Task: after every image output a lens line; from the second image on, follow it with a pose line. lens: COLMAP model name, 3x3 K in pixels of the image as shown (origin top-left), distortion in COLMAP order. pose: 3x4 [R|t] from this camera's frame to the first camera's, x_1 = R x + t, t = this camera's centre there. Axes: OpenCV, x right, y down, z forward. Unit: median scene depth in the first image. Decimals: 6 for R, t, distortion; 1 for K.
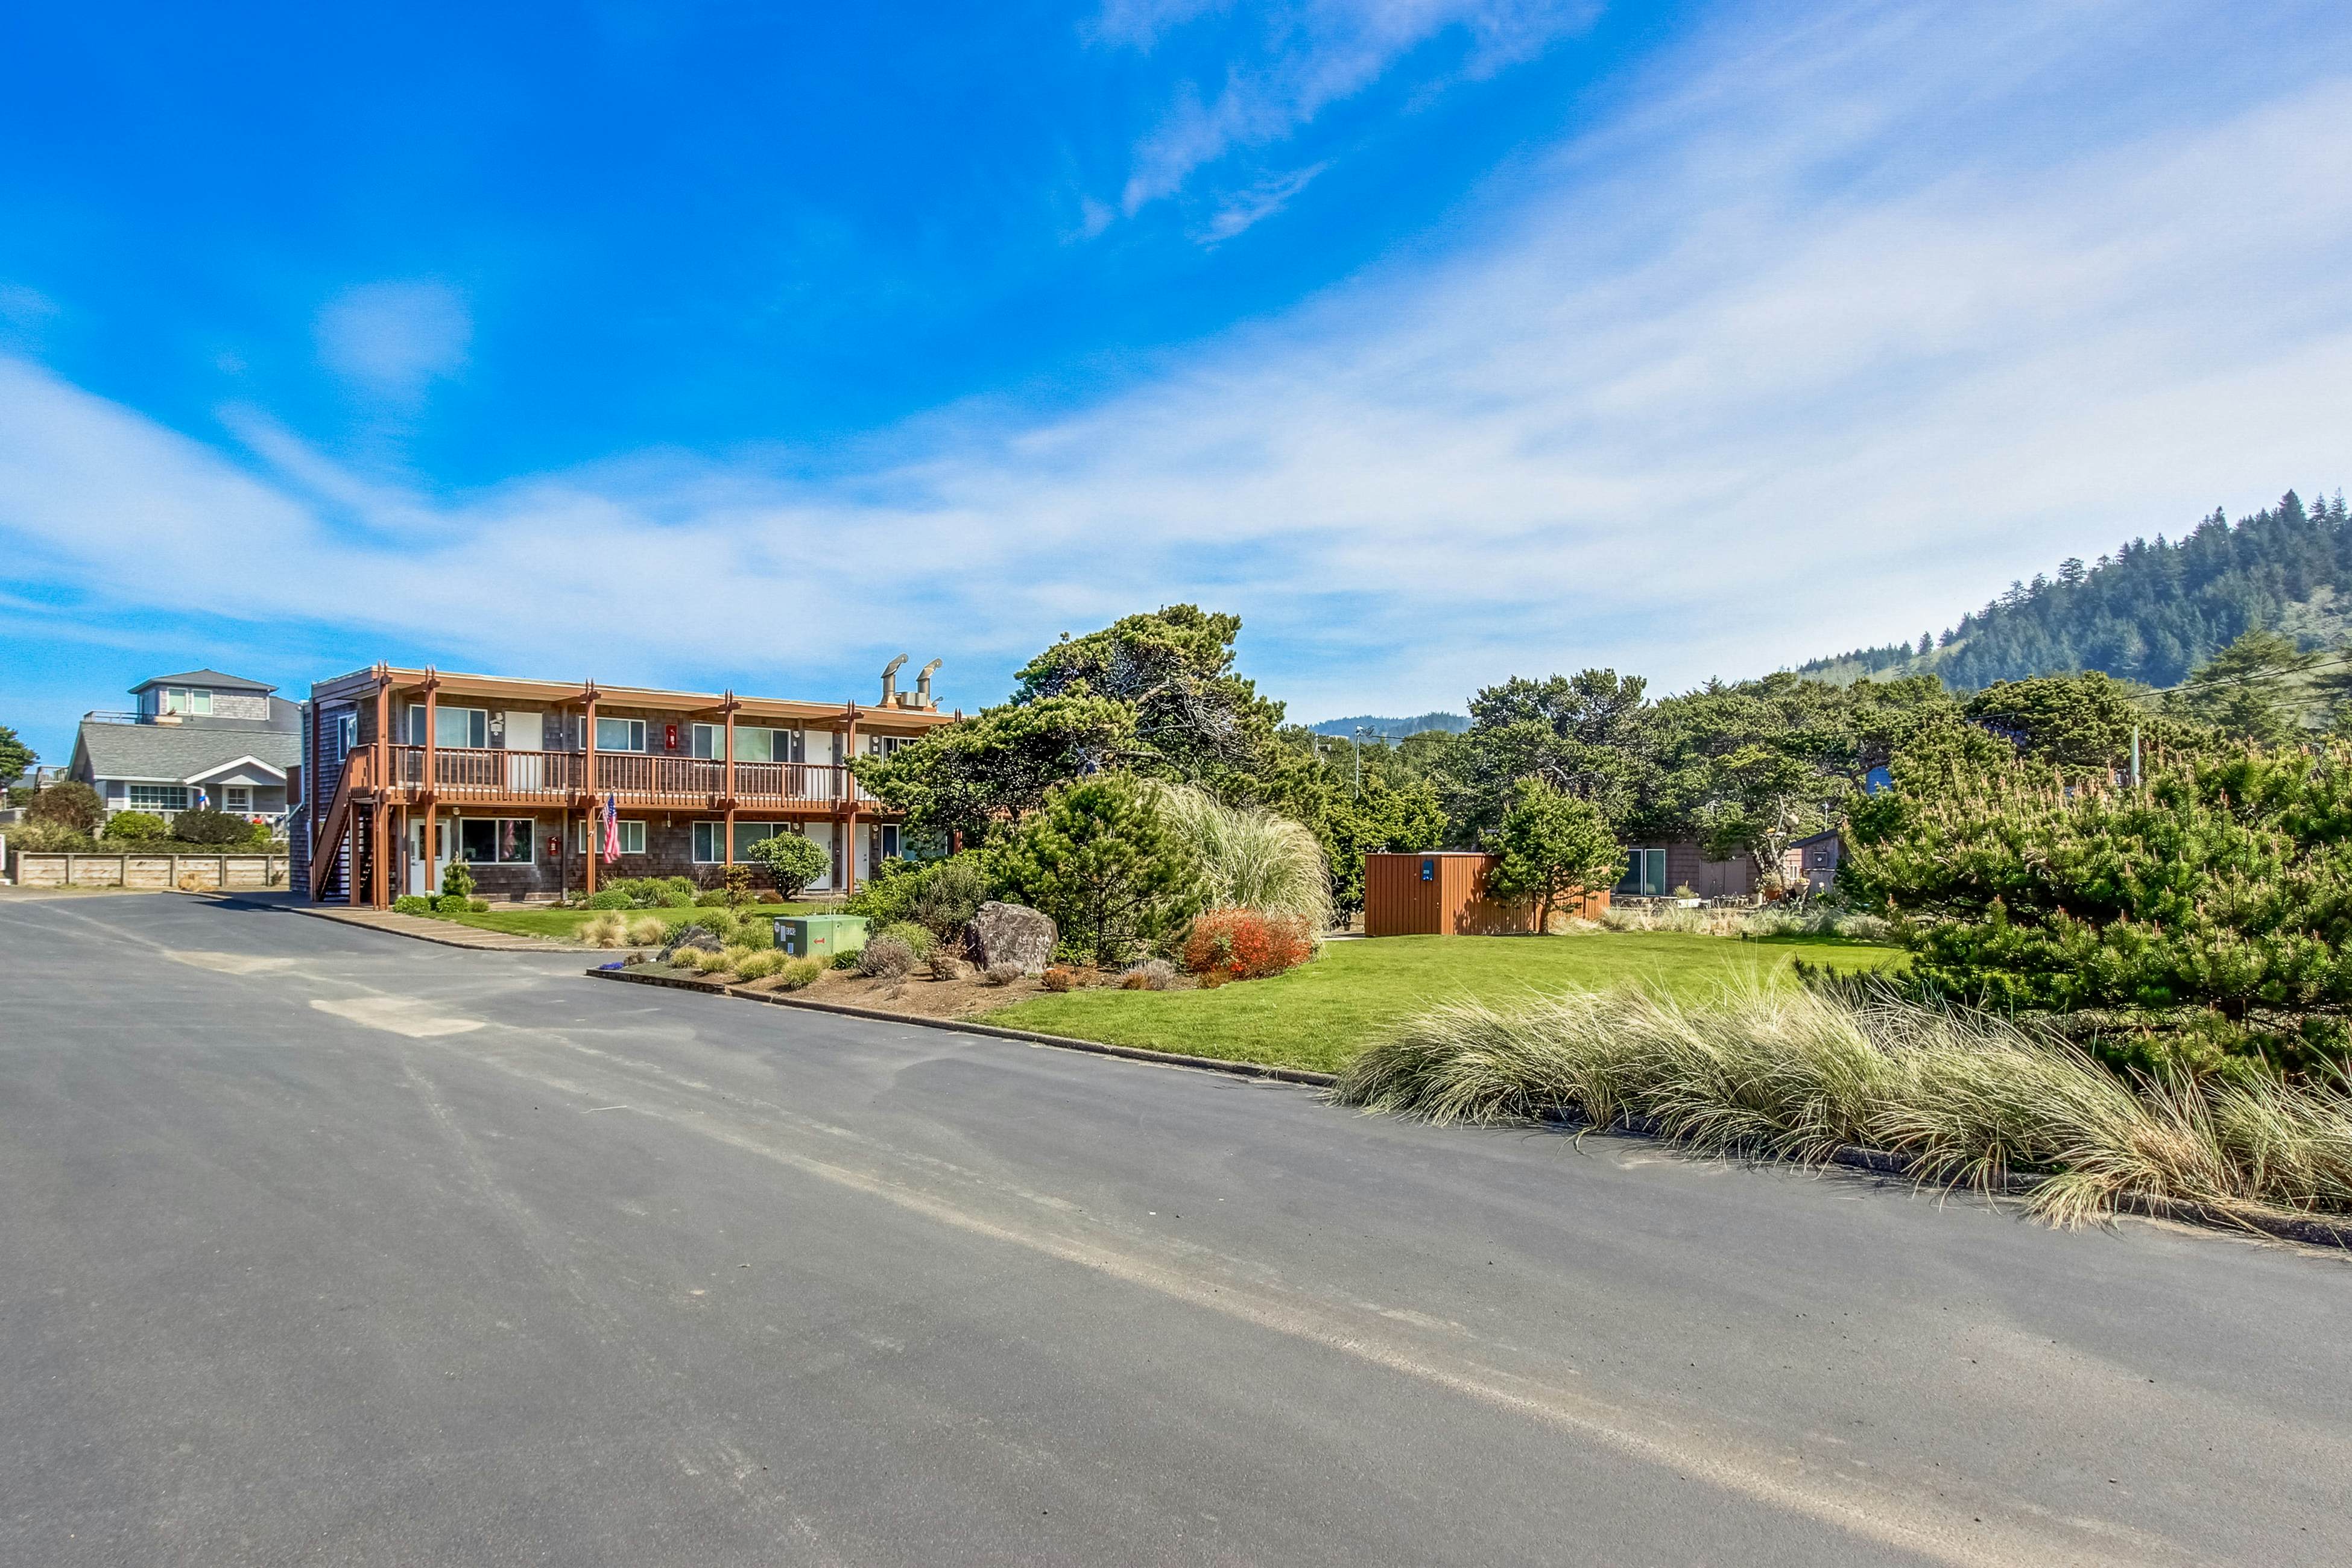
lens RADIAL K [[1399.8, 0, 1165.3], [0, 1399.8, 809.4], [0, 0, 1]] dist [-0.003527, -0.000631]
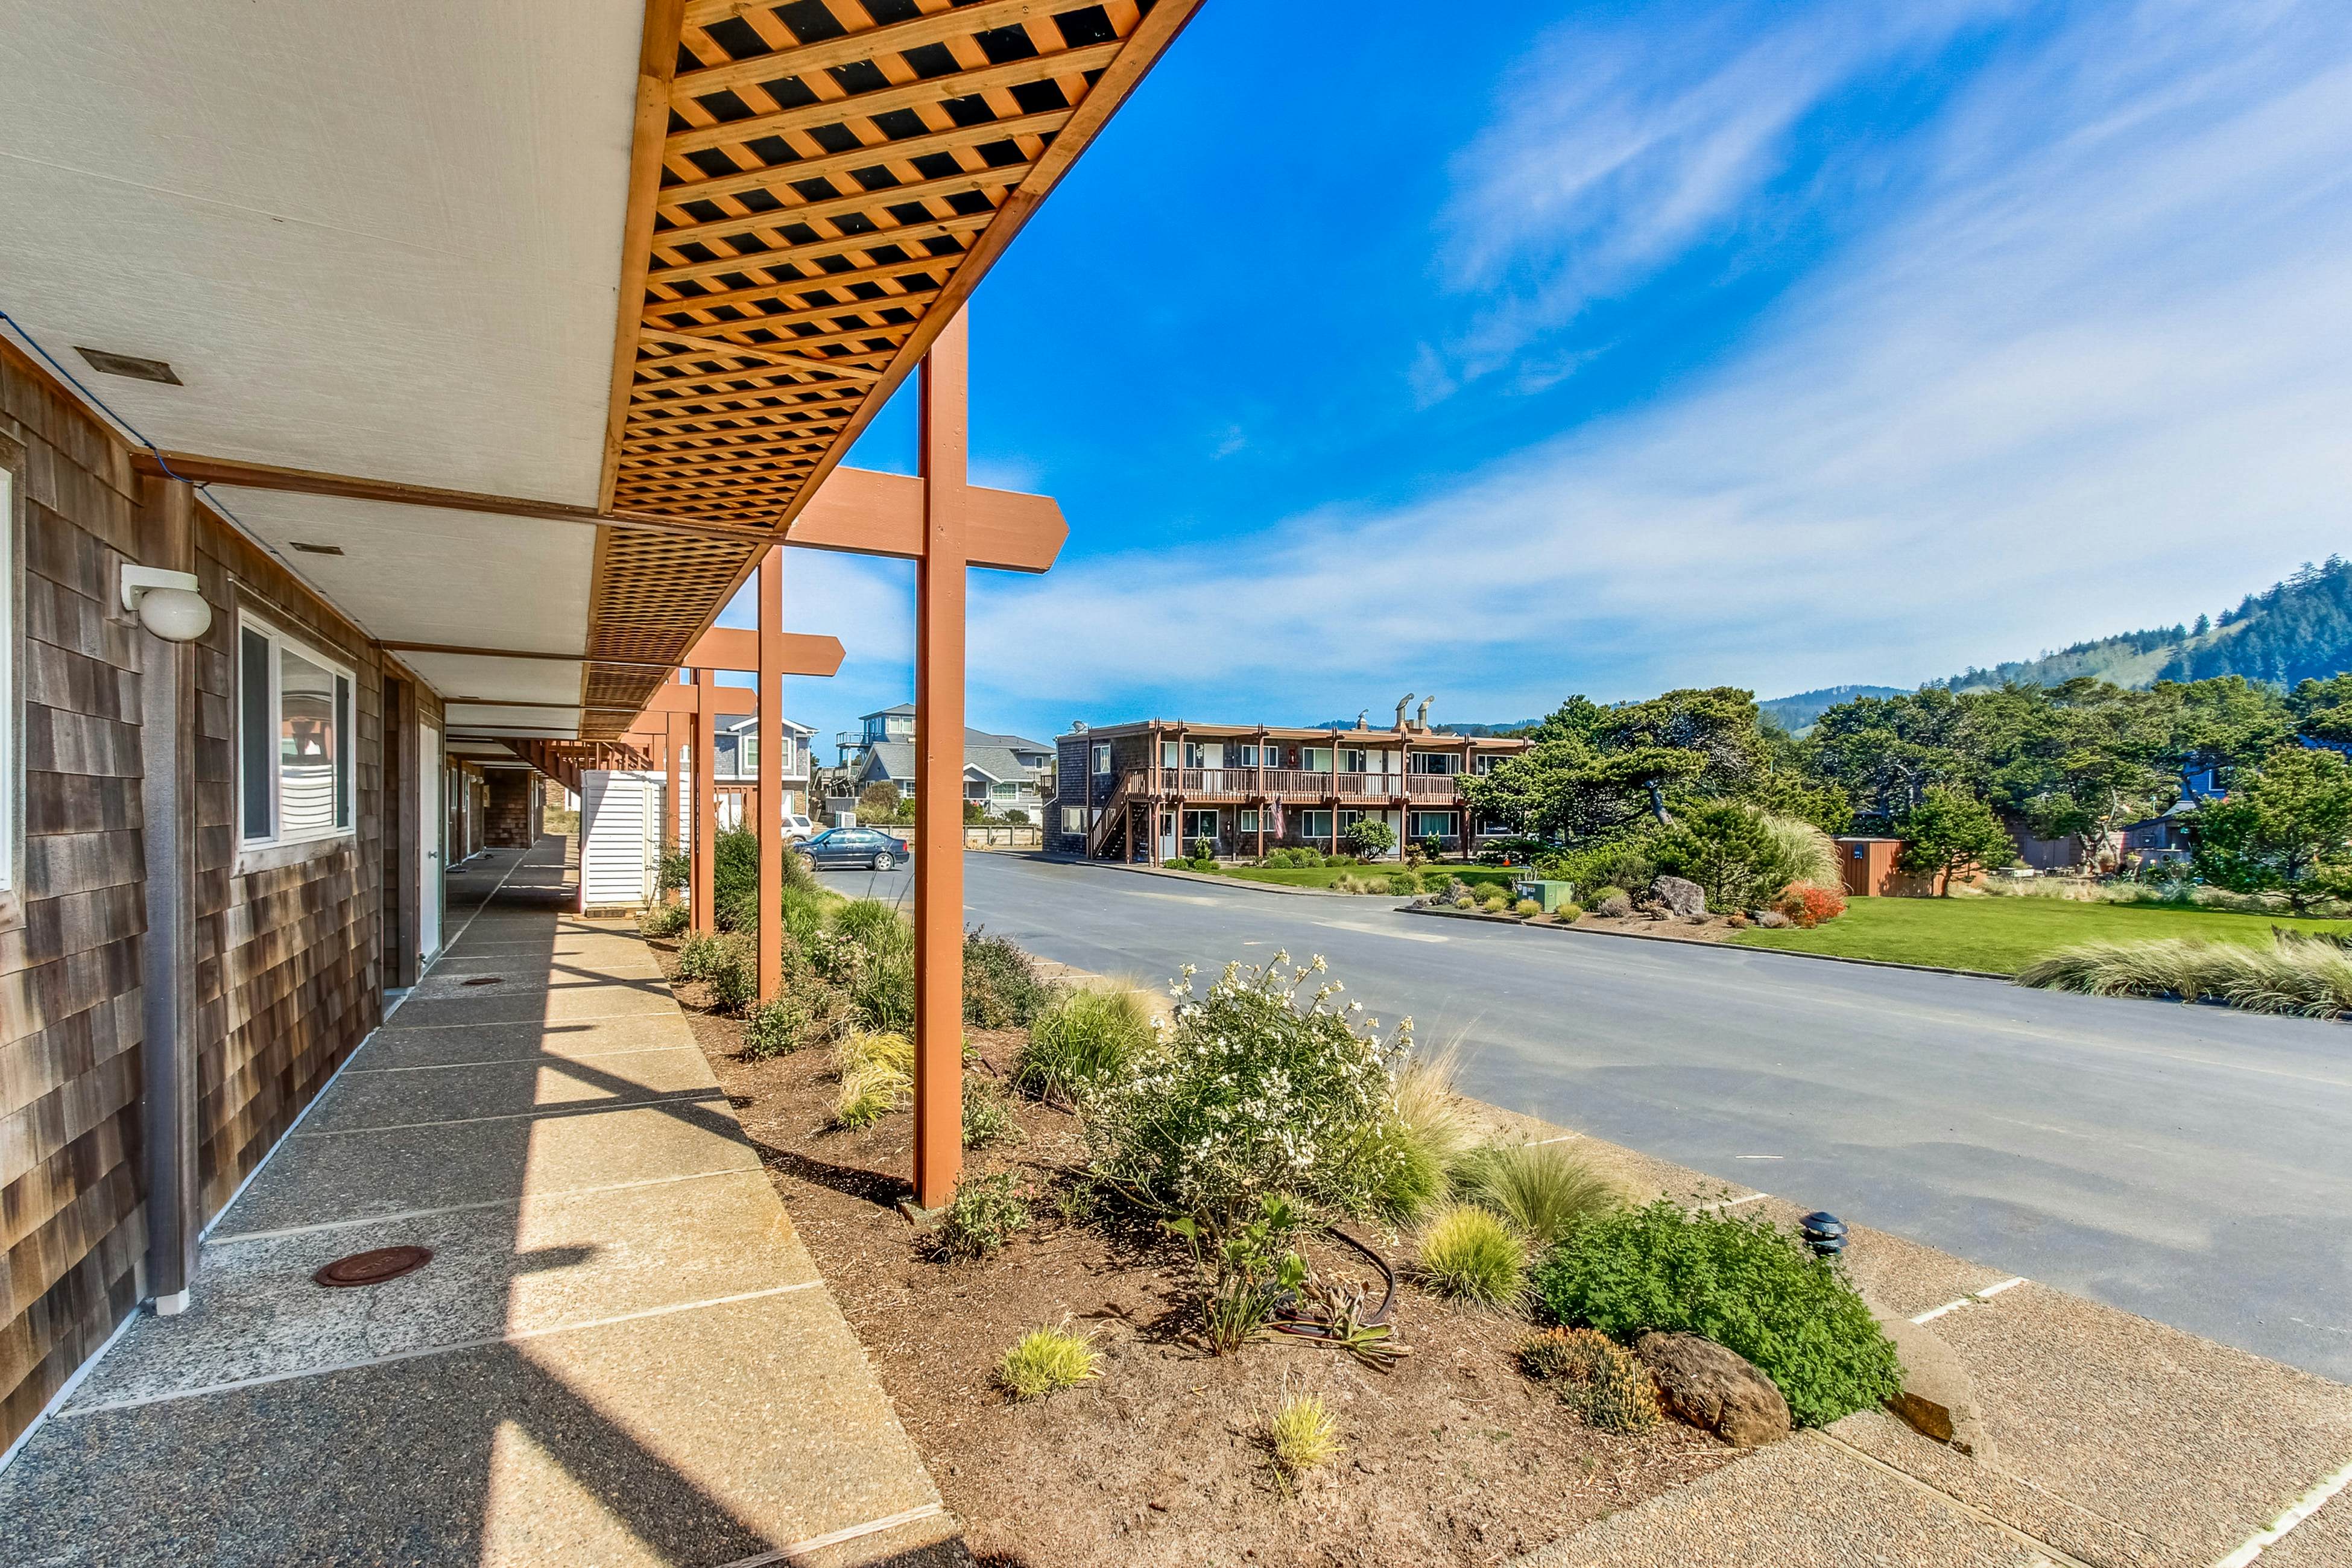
lens RADIAL K [[1097.3, 0, 1176.3], [0, 1097.3, 793.3], [0, 0, 1]] dist [-0.002407, -0.000087]
pose [[0.968216, 0.000998, -0.250113, -0.137502], [0.001793, 0.999939, 0.010930, -0.019886], [0.250108, -0.011032, 0.968155, -0.179495]]
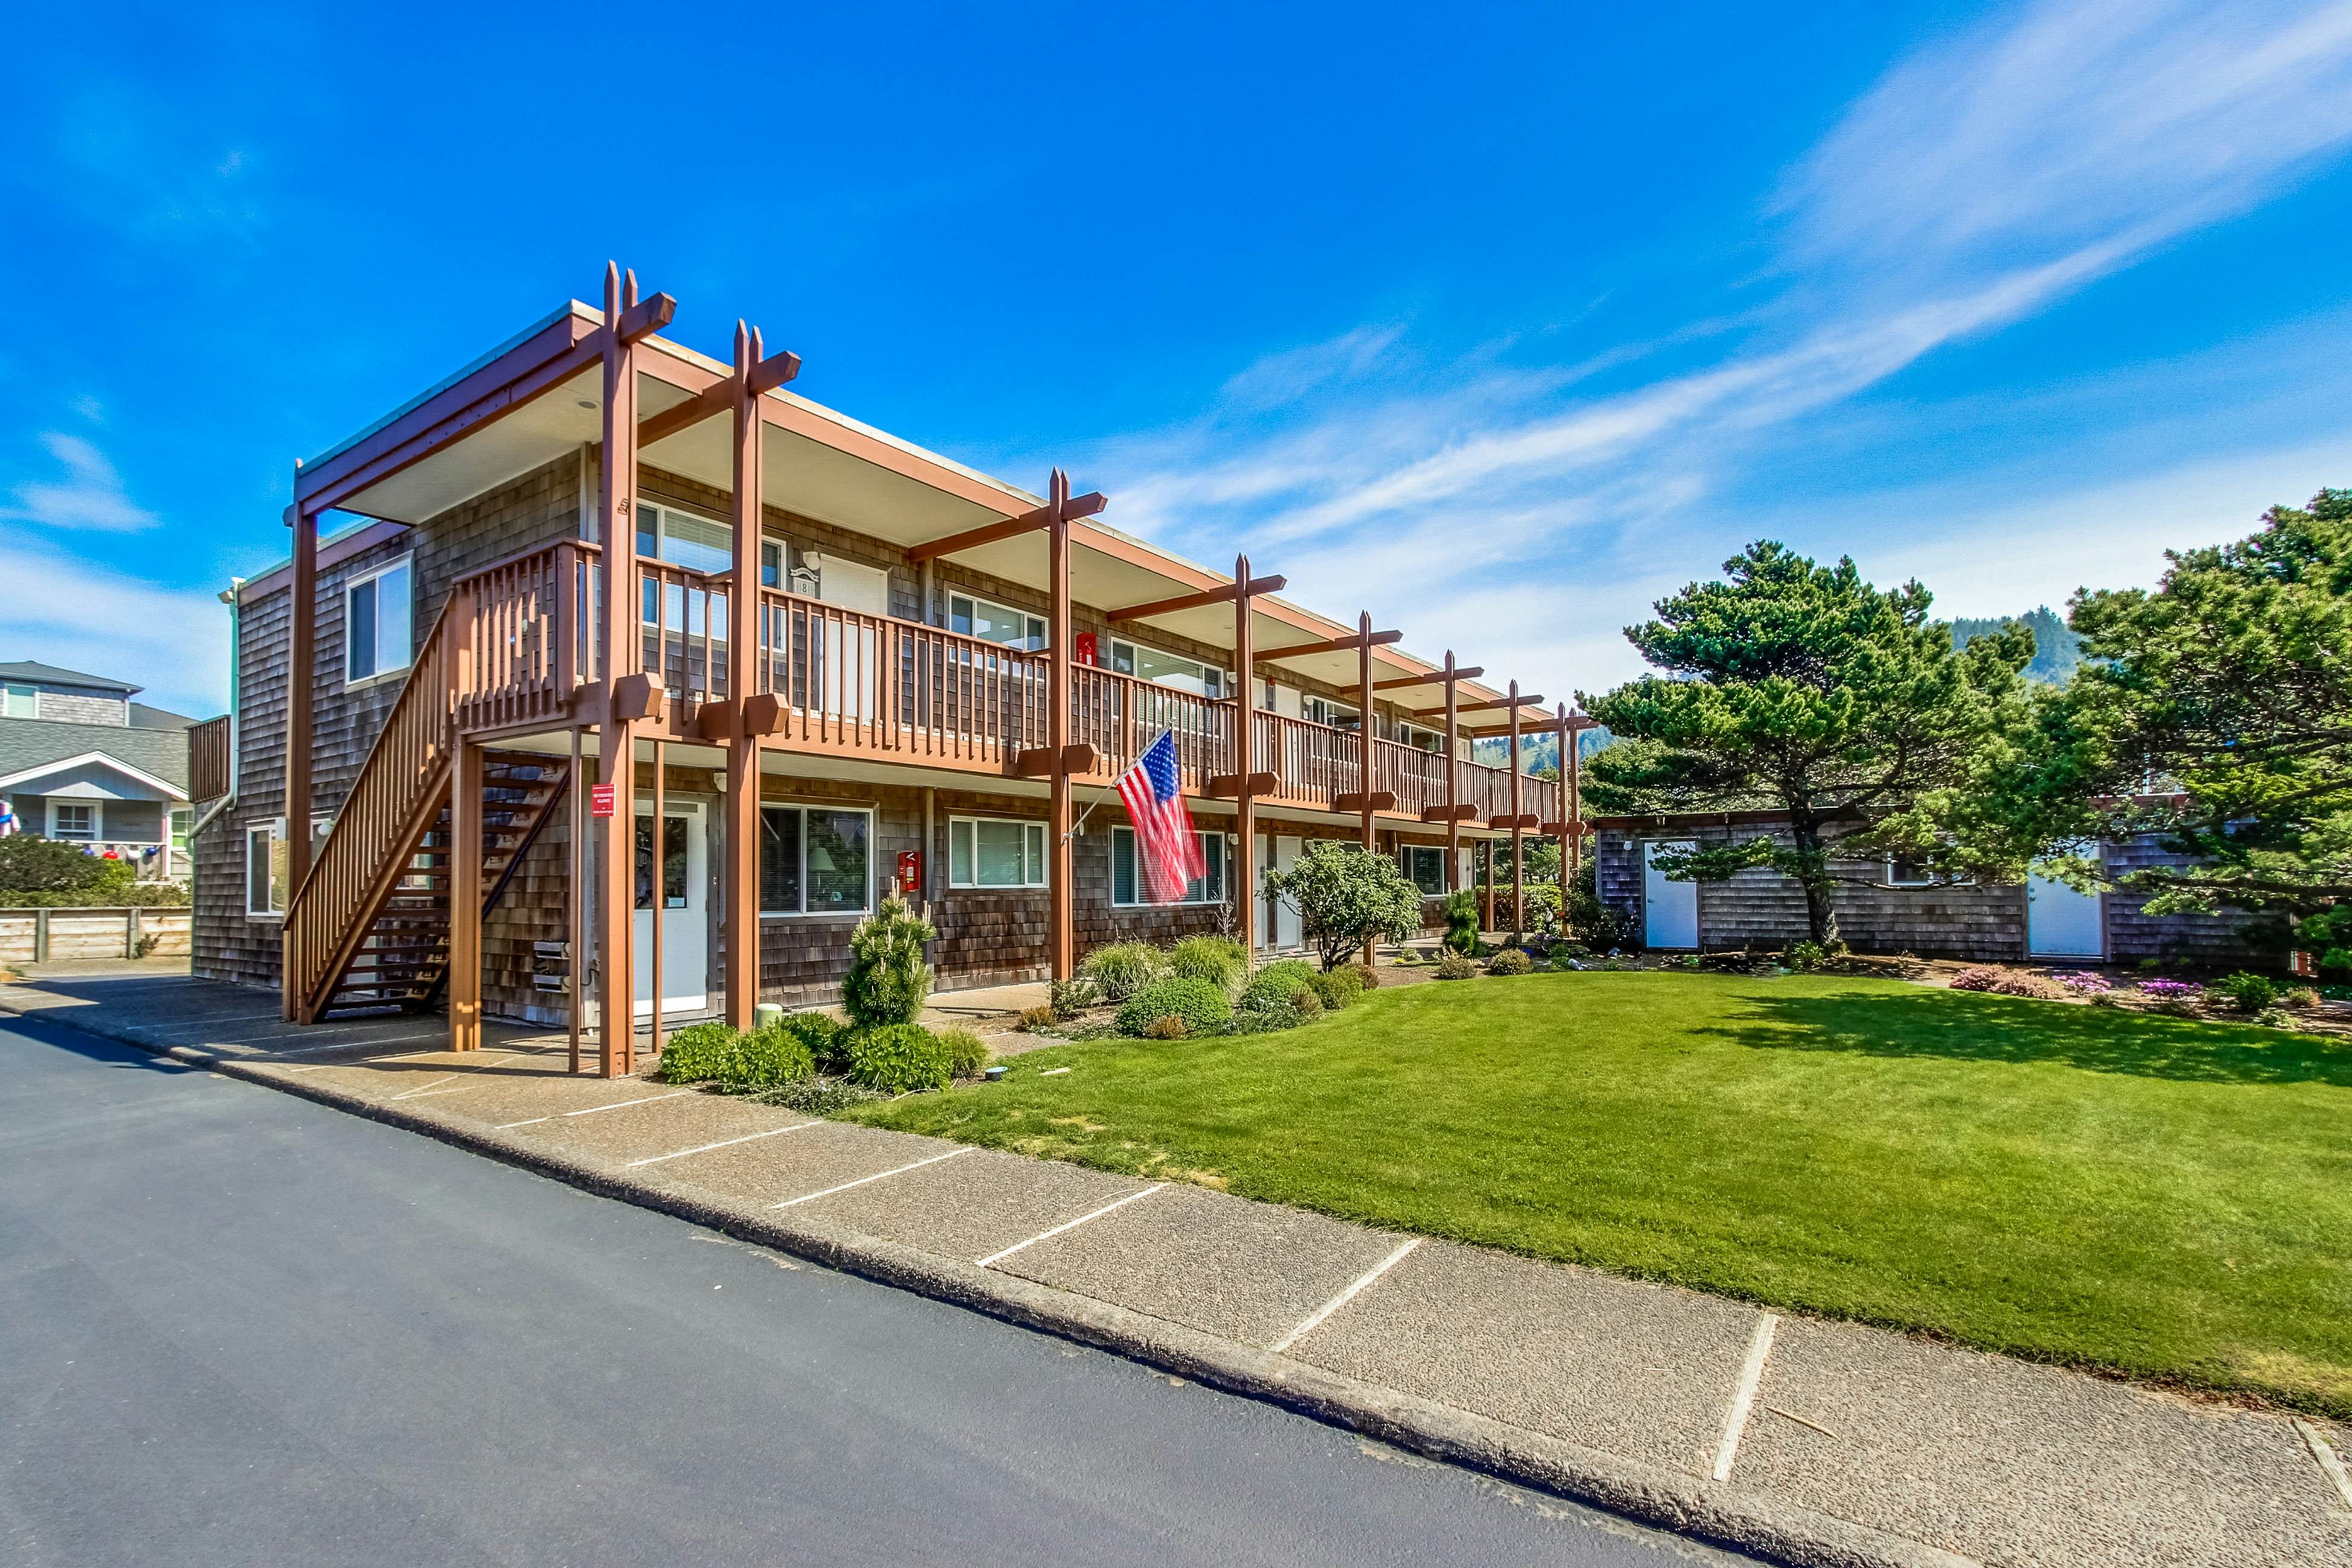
lens RADIAL K [[1097.3, 0, 1192.6], [0, 1097.3, 817.3], [0, 0, 1]] dist [-0.002407, -0.000087]
pose [[0.978683, -0.004988, 0.205317, -0.320894], [0.012002, 0.999385, -0.032935, 0.016206], [-0.205027, 0.034697, 0.978141, 0.488695]]
